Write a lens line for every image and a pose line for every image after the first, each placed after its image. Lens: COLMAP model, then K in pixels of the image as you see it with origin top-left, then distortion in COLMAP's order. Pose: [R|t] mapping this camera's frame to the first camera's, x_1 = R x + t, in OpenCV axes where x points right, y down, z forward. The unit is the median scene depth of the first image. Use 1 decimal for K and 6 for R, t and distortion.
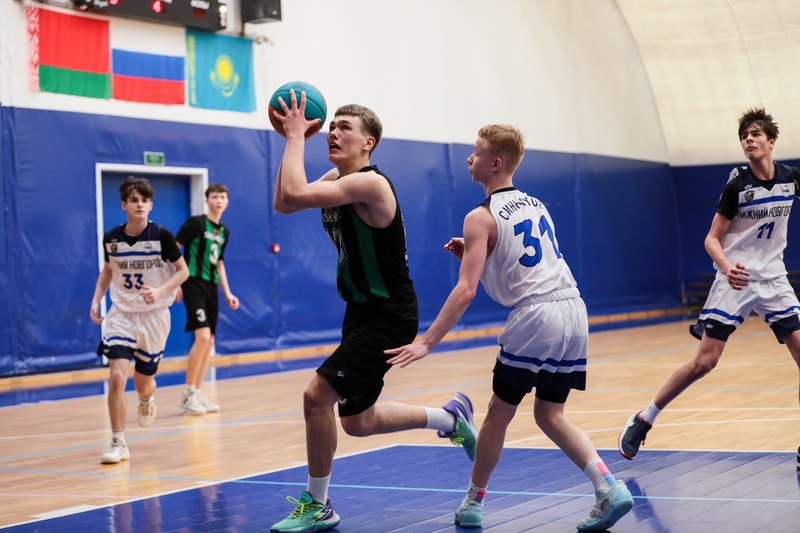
lens RADIAL K [[1651.6, 0, 400.0], [0, 1651.6, 266.5], [0, 0, 1]] dist [-0.251572, -0.420689]
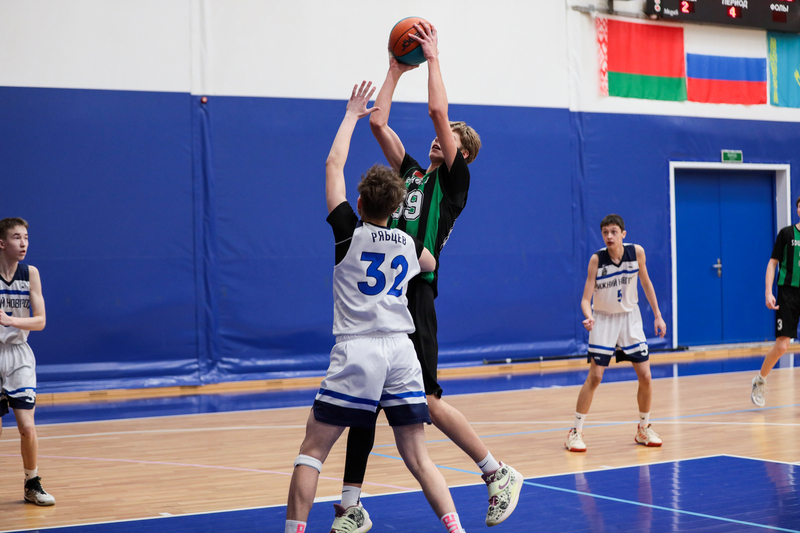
lens RADIAL K [[1651.6, 0, 400.0], [0, 1651.6, 266.5], [0, 0, 1]] dist [-0.251572, -0.420689]
pose [[0.882154, 0.020395, -0.470520, 0.165973], [-0.010263, 0.999657, 0.024090, -0.018332], [0.470850, -0.016422, 0.882060, -0.034258]]
